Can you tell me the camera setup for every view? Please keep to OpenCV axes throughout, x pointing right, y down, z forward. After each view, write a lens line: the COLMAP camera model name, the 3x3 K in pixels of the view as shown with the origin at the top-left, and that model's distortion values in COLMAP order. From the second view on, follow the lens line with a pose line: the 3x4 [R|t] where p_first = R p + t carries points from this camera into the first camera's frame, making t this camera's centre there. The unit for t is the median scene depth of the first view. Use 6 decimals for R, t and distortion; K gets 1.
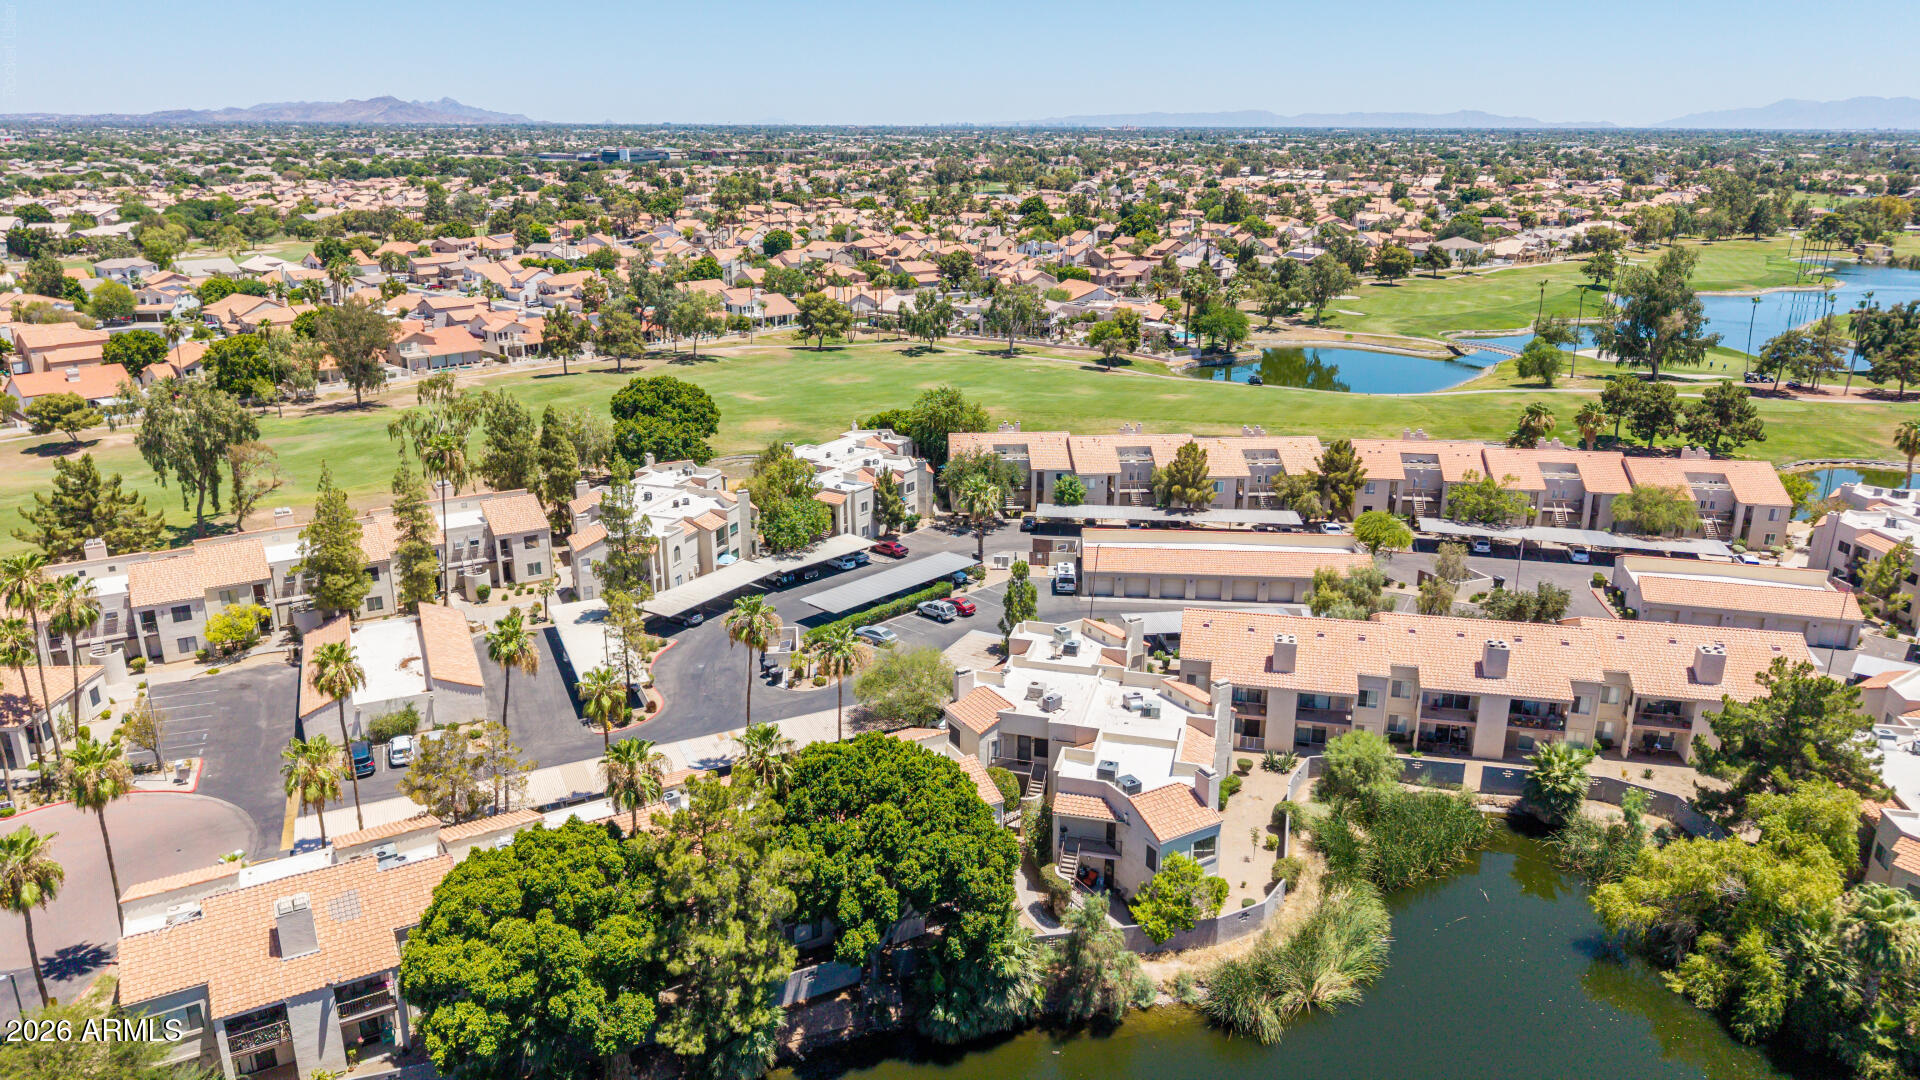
lens RADIAL K [[1275.2, 0, 963.5], [0, 1275.2, 537.8], [0, 0, 1]] dist [0.065302, -0.102785]
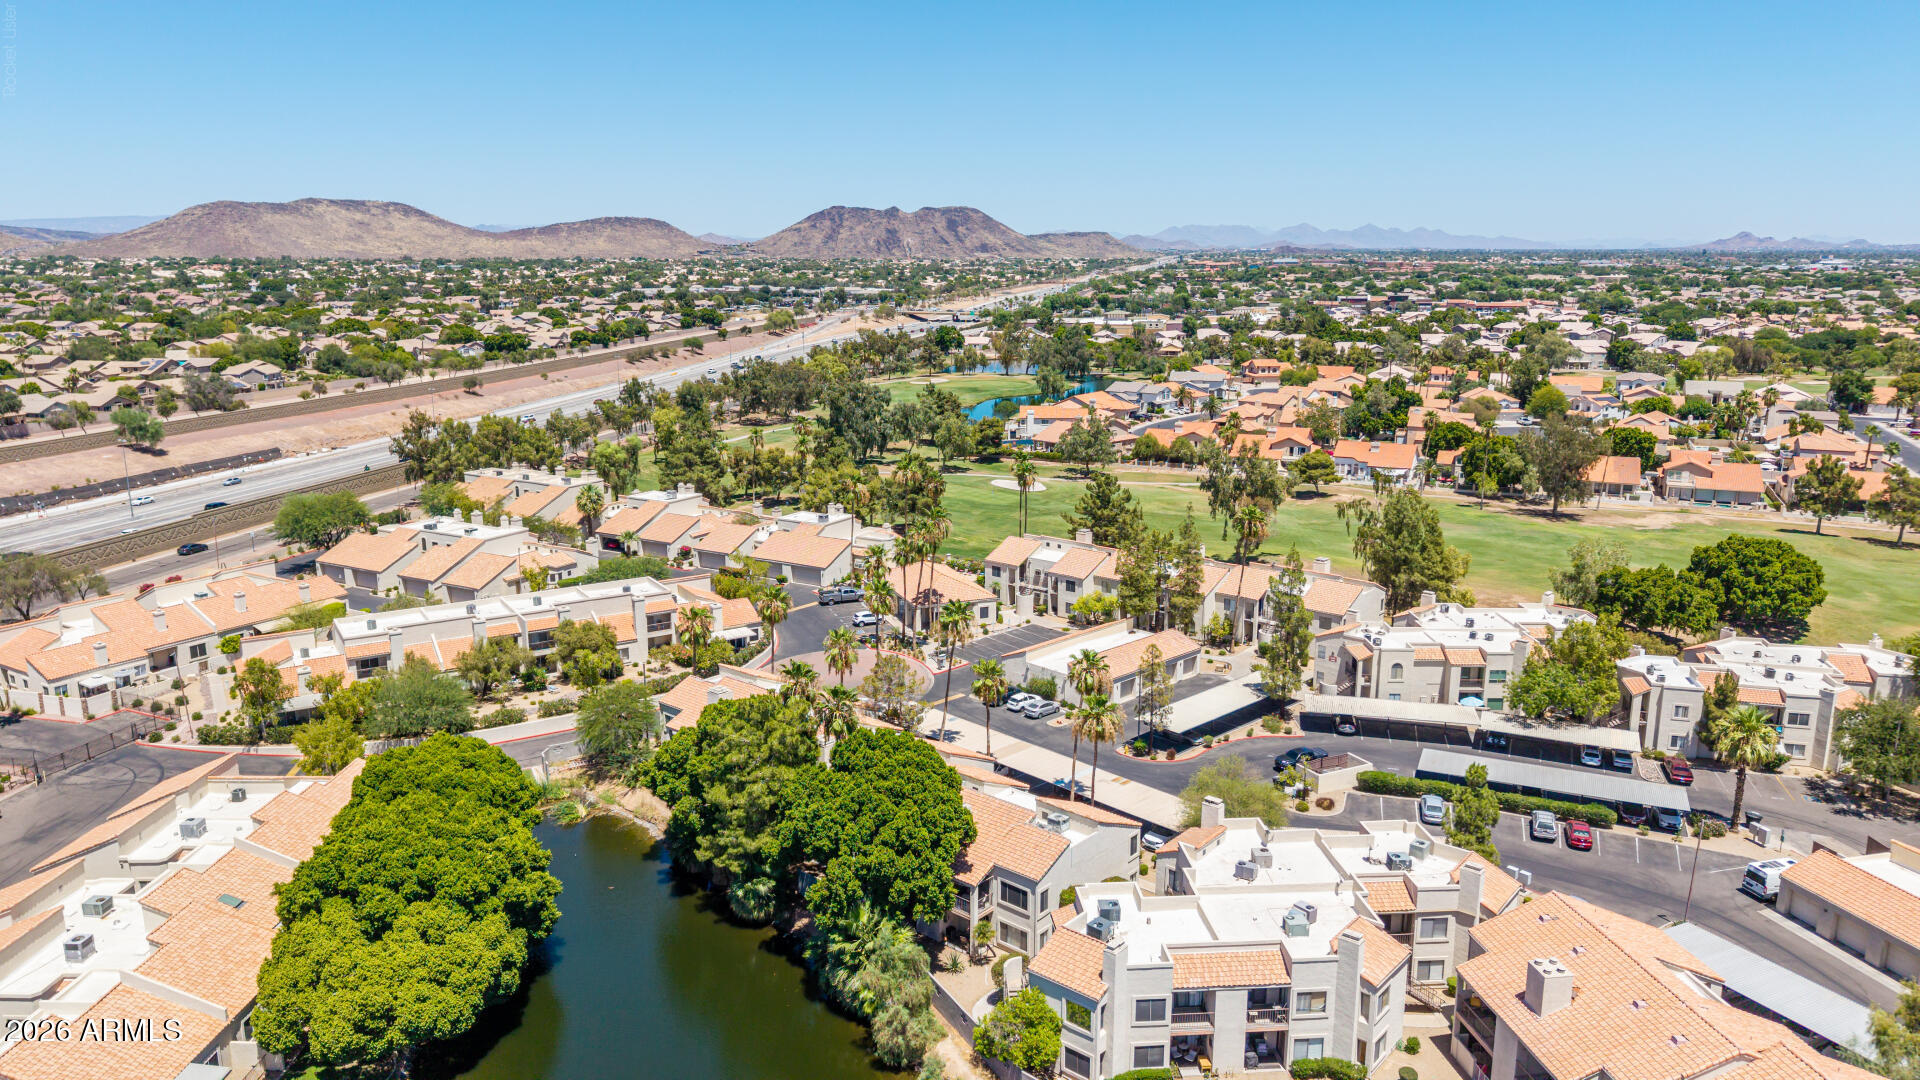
lens RADIAL K [[1271.5, 0, 955.4], [0, 1271.5, 541.7], [0, 0, 1]] dist [0.050561, -0.058421]
pose [[0.316791, 0.206245, -0.925800, 0.499096], [-0.289354, 0.950559, 0.112749, -0.084201], [0.903282, 0.232166, 0.360807, 0.272196]]
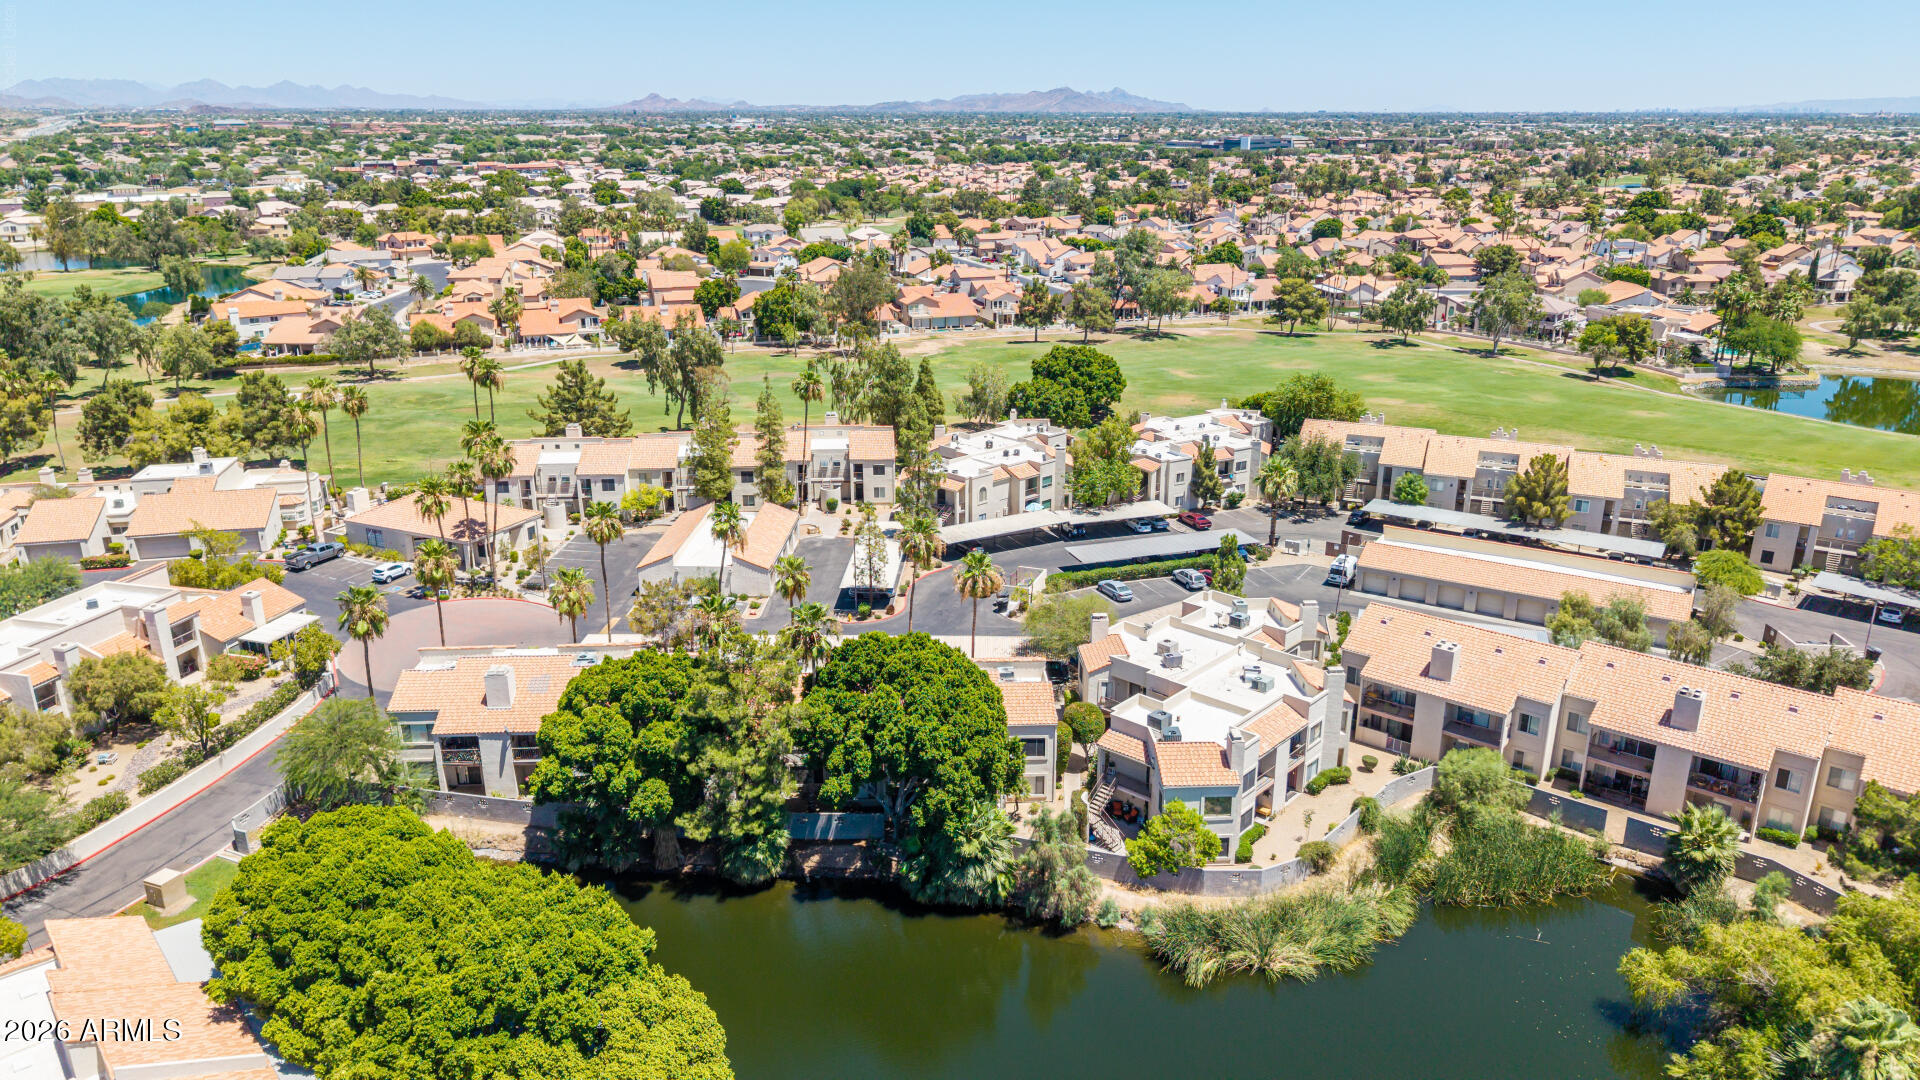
lens RADIAL K [[1275.2, 0, 963.5], [0, 1275.2, 537.8], [0, 0, 1]] dist [0.065302, -0.102785]
pose [[0.887793, 0.142168, -0.437736, 0.228627], [-0.138491, 0.989535, 0.040502, 0.006783], [0.438913, 0.024665, 0.898191, -0.016608]]
